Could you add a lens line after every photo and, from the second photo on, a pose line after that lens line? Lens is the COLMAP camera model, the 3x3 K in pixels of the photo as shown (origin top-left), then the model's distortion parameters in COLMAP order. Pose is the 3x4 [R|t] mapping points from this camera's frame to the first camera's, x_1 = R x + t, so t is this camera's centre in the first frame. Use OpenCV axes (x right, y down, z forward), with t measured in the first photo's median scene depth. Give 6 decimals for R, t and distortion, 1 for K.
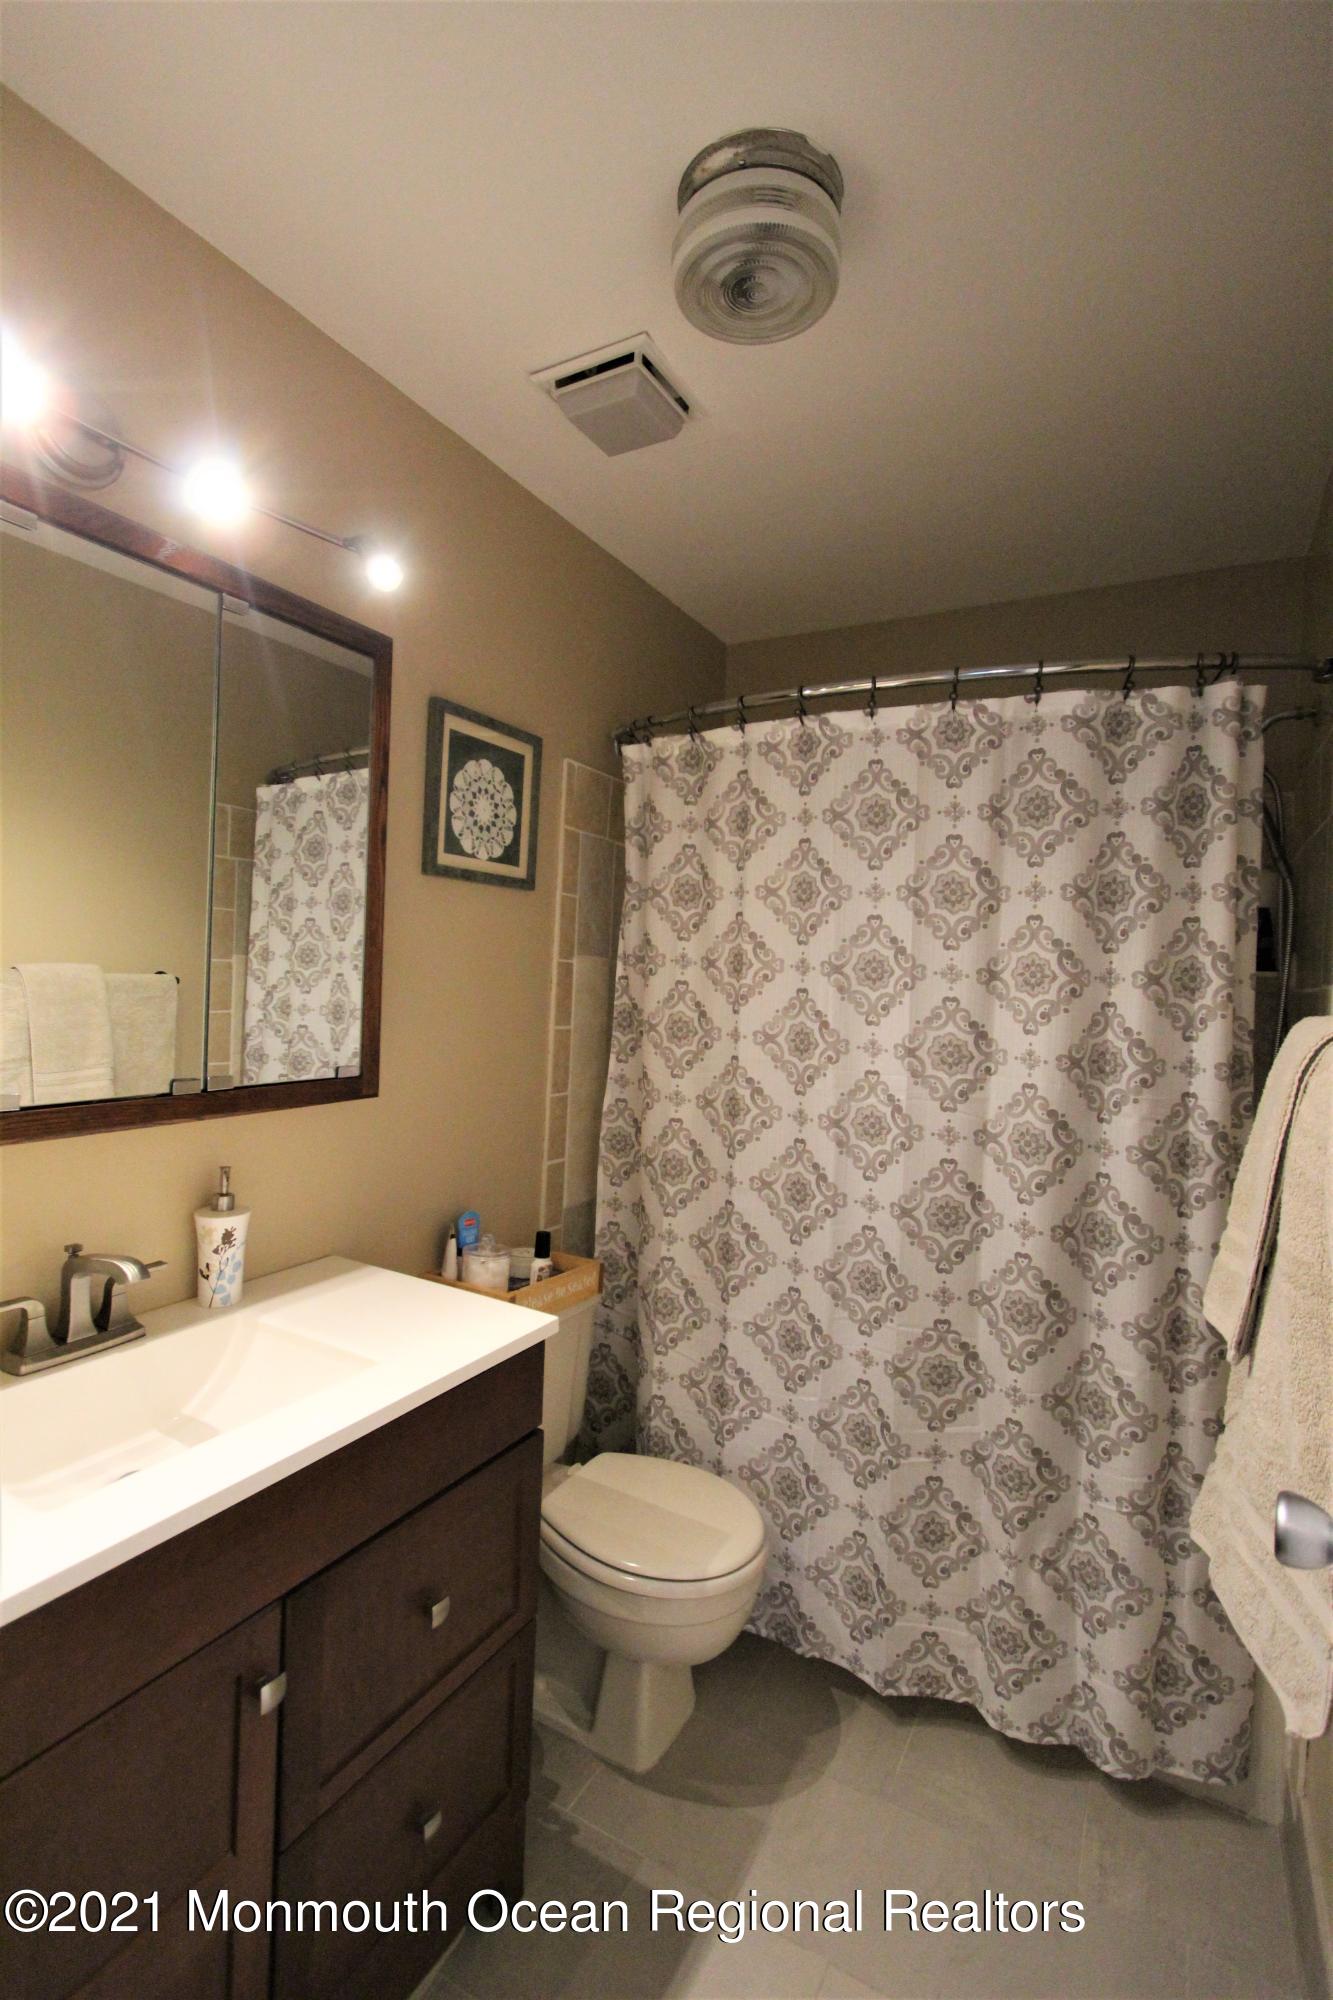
lens RADIAL K [[926.2, 0, 658.3], [0, 926.2, 987.3], [0, 0, 1]] dist [-0.016123, 0.001116]
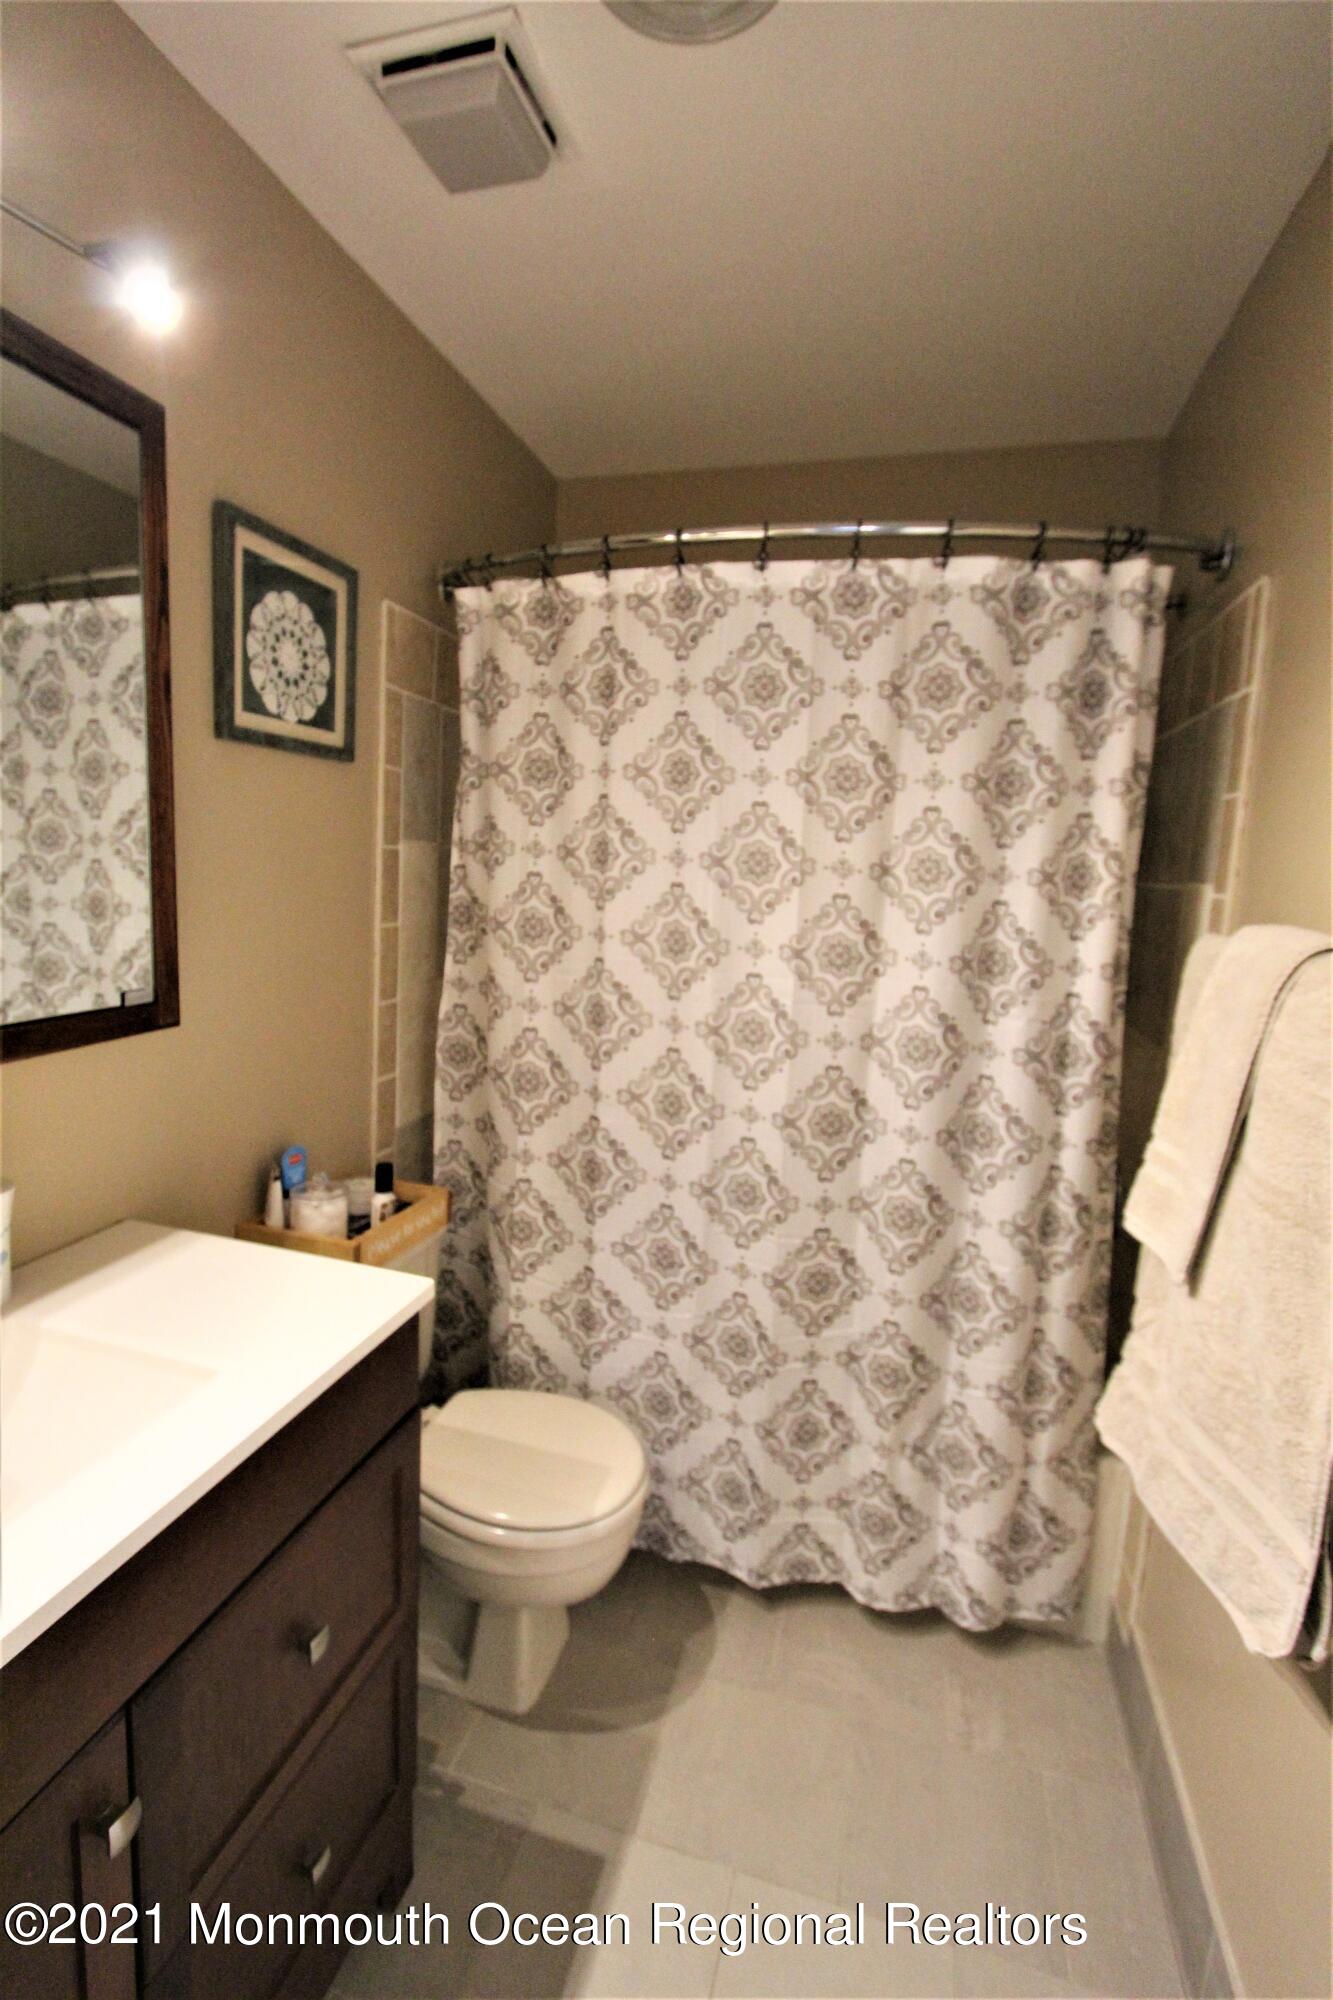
lens RADIAL K [[926.2, 0, 658.3], [0, 926.2, 987.3], [0, 0, 1]] dist [-0.016123, 0.001116]
pose [[0.972874, -0.025554, 0.229922, -0.076734], [-0.005036, 0.991305, 0.131486, -0.017703], [-0.231283, -0.129077, 0.964286, 0.134133]]
